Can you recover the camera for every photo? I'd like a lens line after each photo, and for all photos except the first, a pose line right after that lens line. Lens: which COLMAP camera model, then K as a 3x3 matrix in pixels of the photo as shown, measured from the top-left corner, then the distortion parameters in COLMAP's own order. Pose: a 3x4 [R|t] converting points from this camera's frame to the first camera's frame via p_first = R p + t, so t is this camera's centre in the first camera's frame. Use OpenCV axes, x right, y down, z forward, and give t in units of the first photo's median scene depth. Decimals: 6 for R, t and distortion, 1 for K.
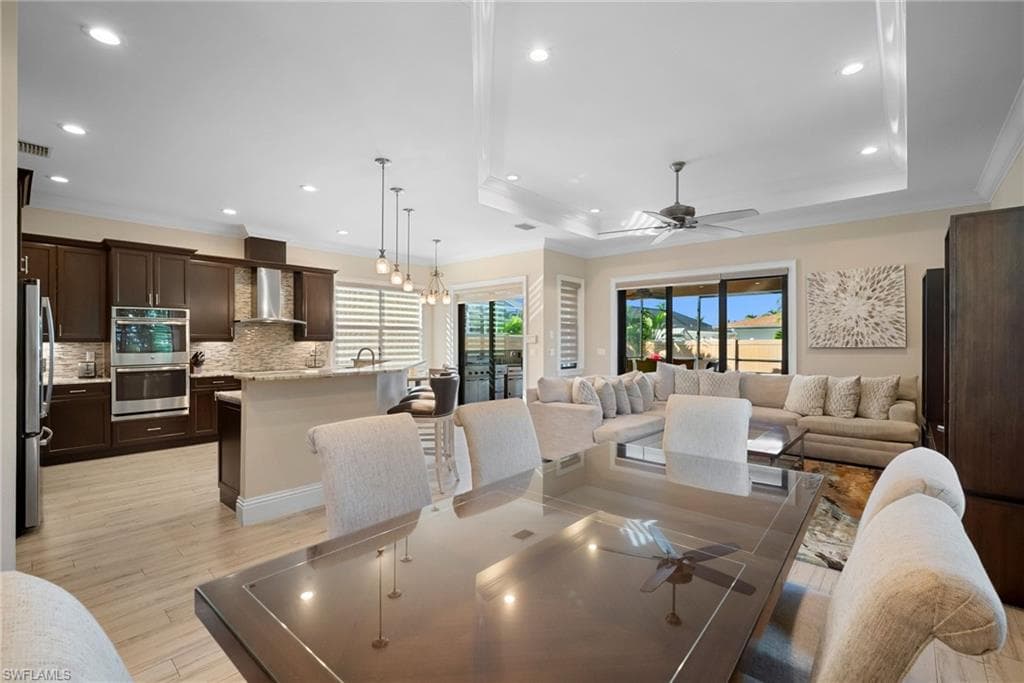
lens RADIAL K [[452.9, 0, 517.5], [0, 452.9, 338.4], [0, 0, 1]] dist [-0.010806, 0.003852]
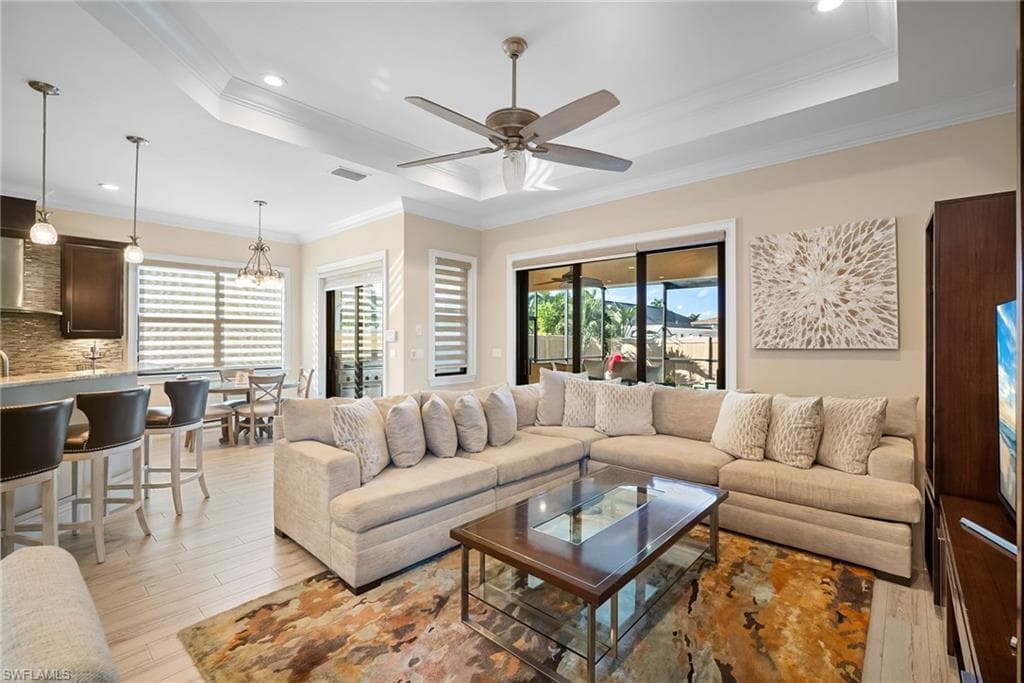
lens RADIAL K [[452.9, 0, 512.7], [0, 452.9, 333.4], [0, 0, 1]] dist [-0.010806, 0.003852]
pose [[0.999993, 0.000647, -0.003576, 0.263577], [-0.000666, 0.999986, -0.005267, 0.001244], [0.003572, 0.005270, 0.999980, 0.298305]]
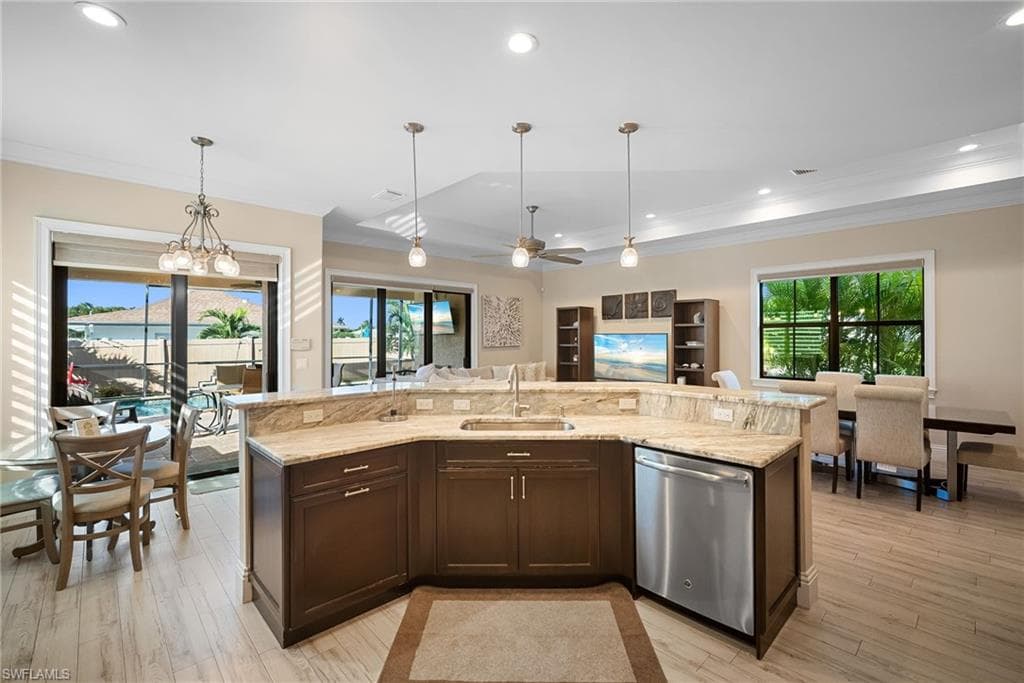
lens RADIAL K [[452.9, 0, 506.7], [0, 452.9, 333.7], [0, 0, 1]] dist [-0.010806, 0.003852]
pose [[0.114440, 0.006971, 0.993406, -0.703986], [-0.003408, 0.999972, -0.006625, -0.010983], [-0.993424, -0.002628, 0.114461, 0.688821]]
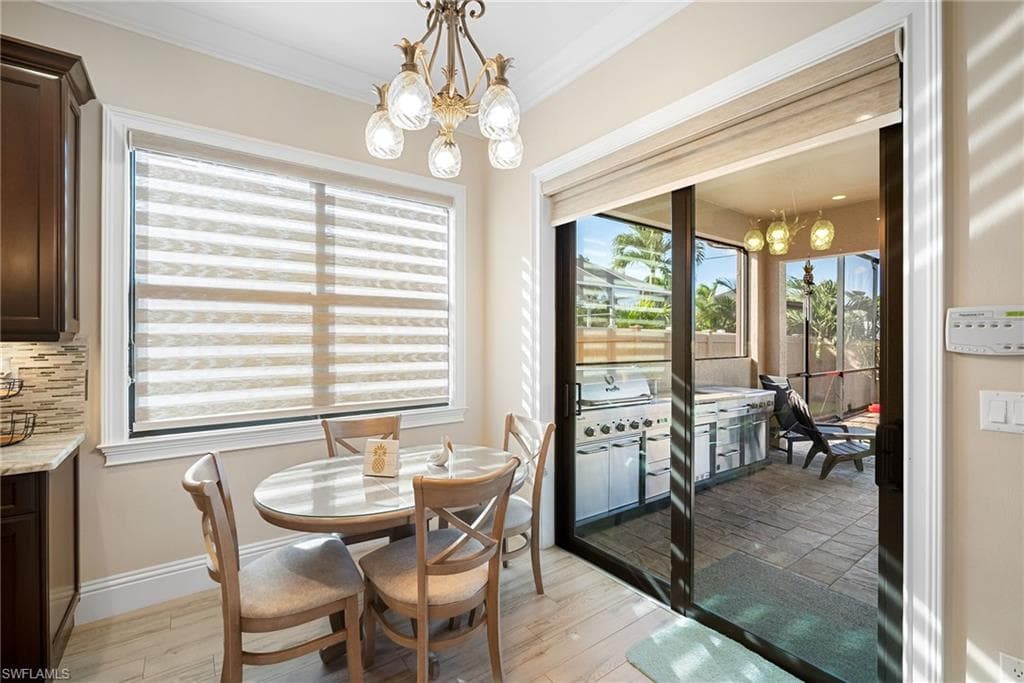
lens RADIAL K [[452.9, 0, 511.0], [0, 452.9, 337.5], [0, 0, 1]] dist [-0.010806, 0.003852]
pose [[0.977551, 0.001733, -0.210690, -0.126500], [-0.000700, 0.999987, 0.004976, 0.002915], [0.210696, -0.004717, 0.977540, 0.912277]]
